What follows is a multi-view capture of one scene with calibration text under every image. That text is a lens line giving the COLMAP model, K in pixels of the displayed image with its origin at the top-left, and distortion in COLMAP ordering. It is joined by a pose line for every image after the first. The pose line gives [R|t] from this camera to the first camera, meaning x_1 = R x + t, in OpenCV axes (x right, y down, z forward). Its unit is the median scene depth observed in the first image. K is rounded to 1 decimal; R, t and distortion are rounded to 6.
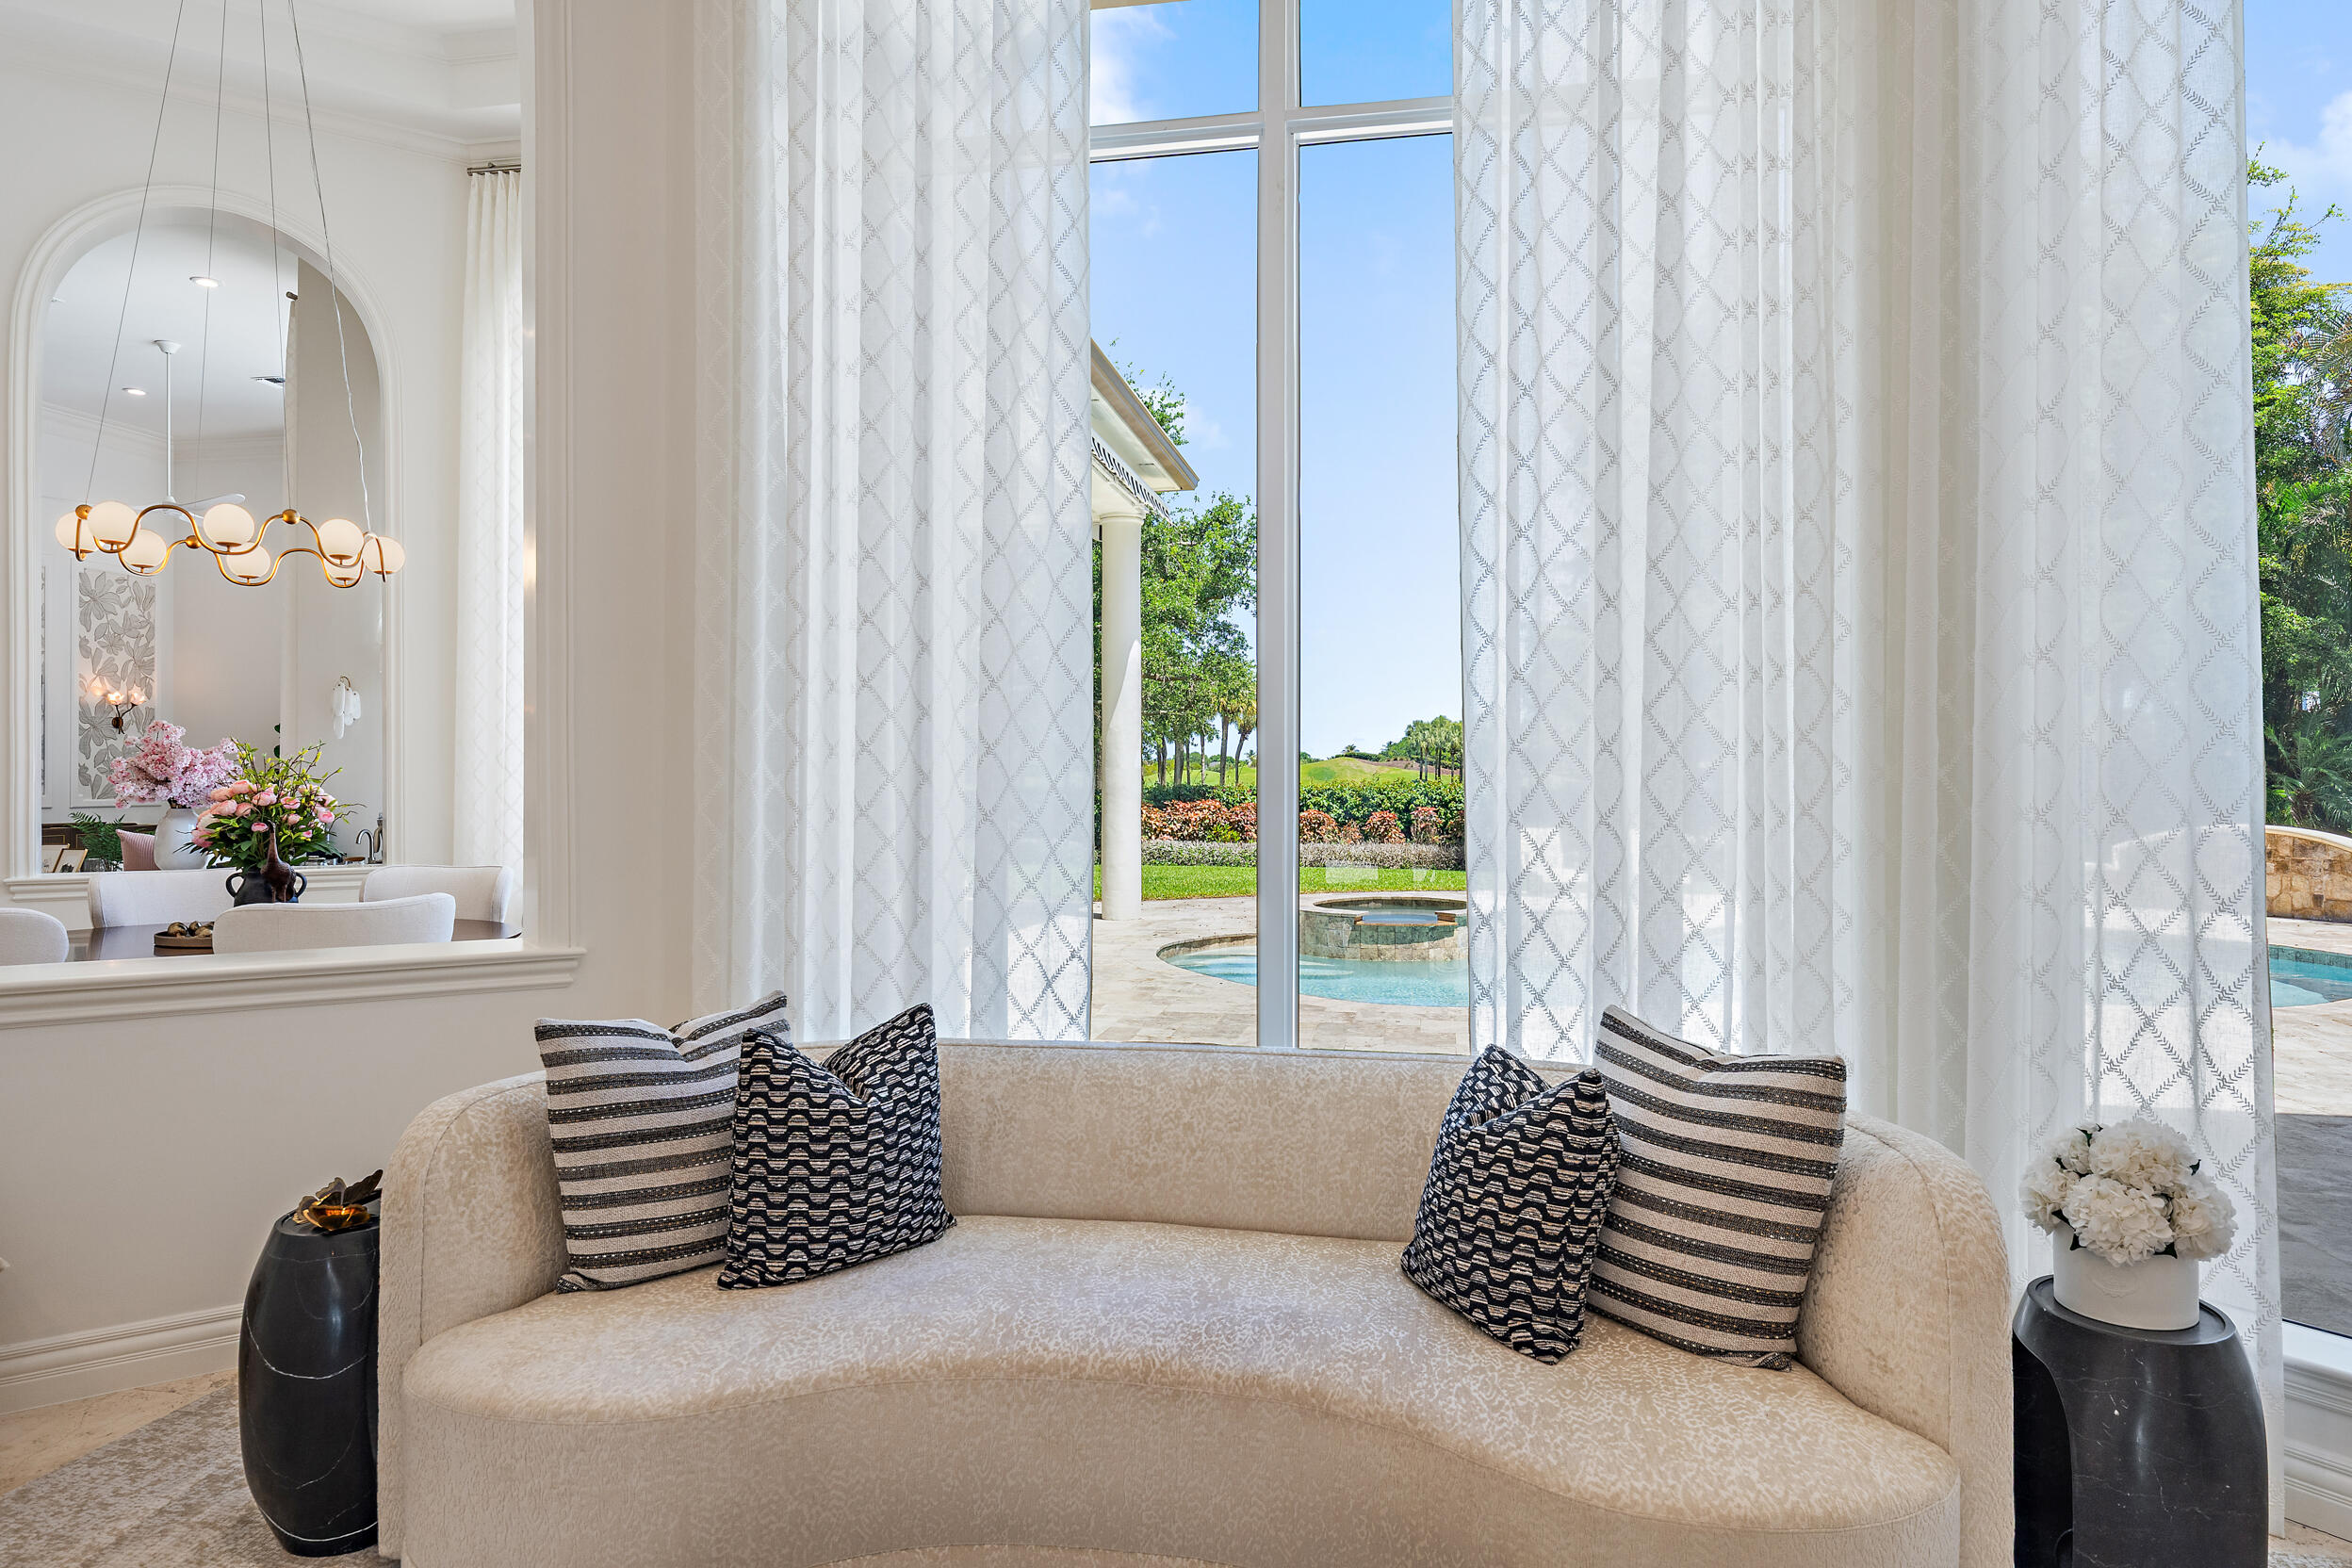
lens RADIAL K [[1416.9, 0, 1178.5], [0, 1416.9, 778.1], [0, 0, 1]] dist [-0.003499, -0.000310]
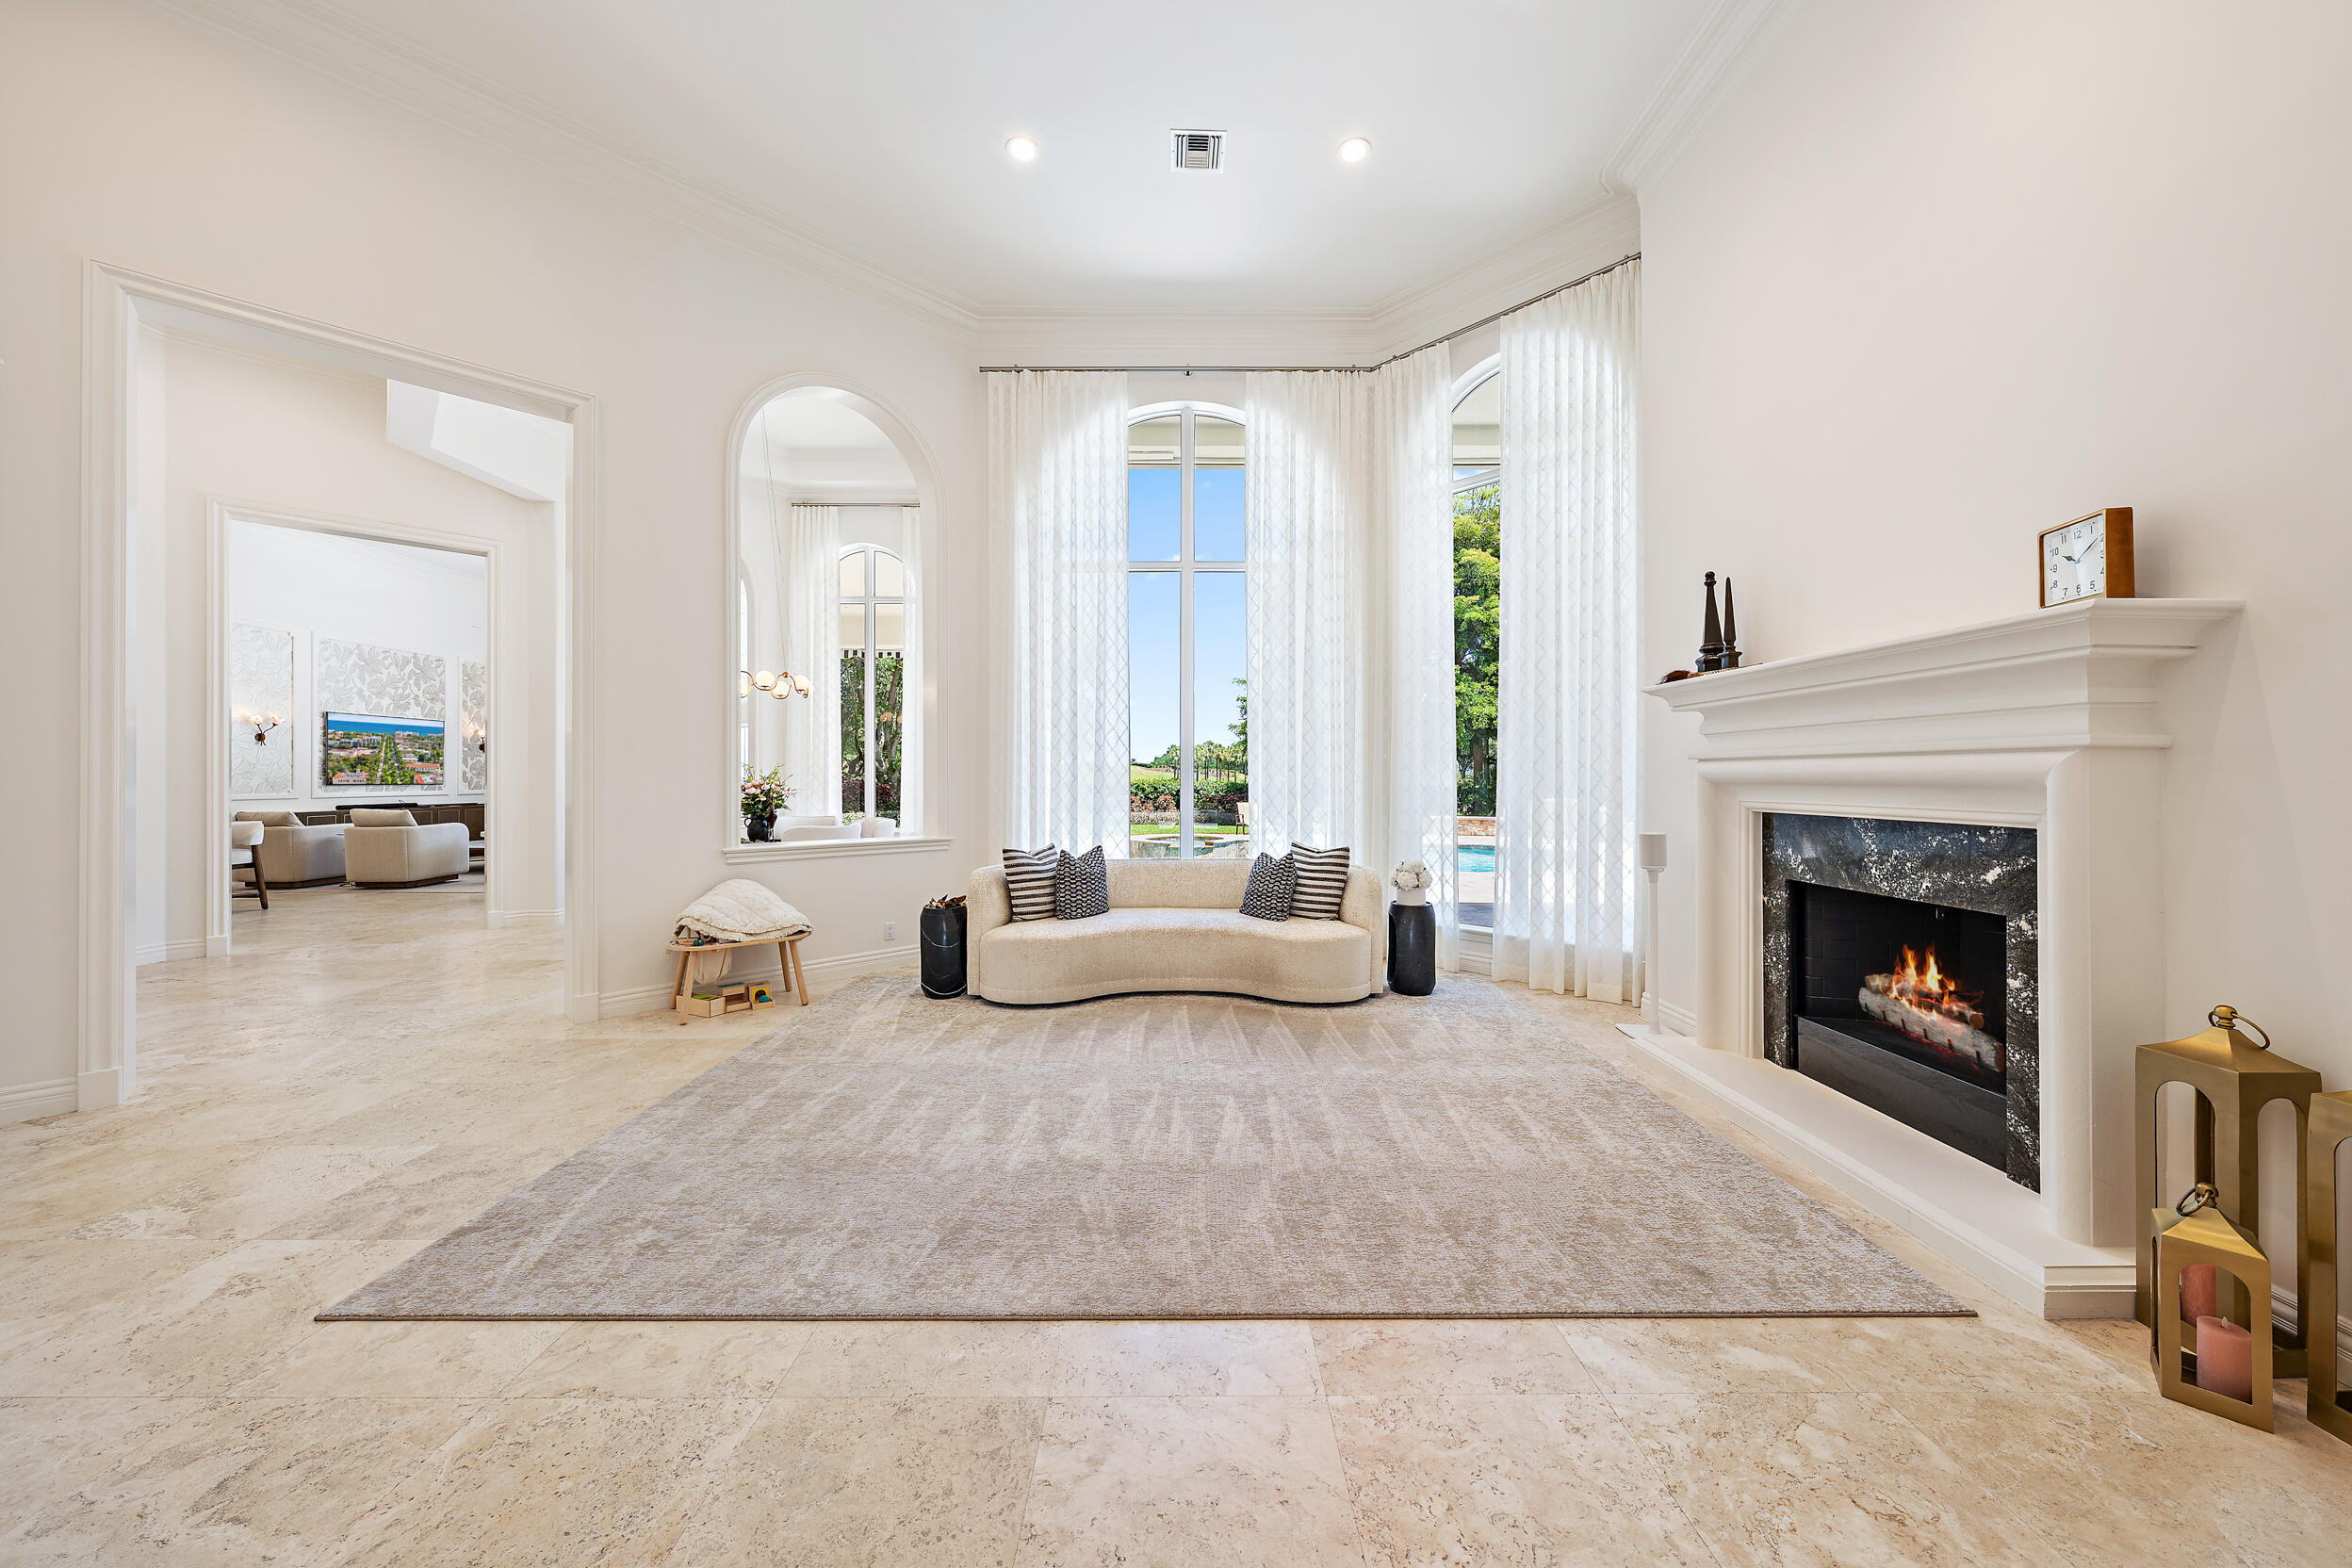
lens RADIAL K [[893.5, 0, 1179.6], [0, 893.5, 783.0], [0, 0, 1]] dist [0.000112, -0.000001]
pose [[0.982263, -0.001550, 0.187503, -0.423721], [0.000348, 0.999979, 0.006441, -0.004763], [-0.187509, -0.006262, 0.982243, -1.231516]]
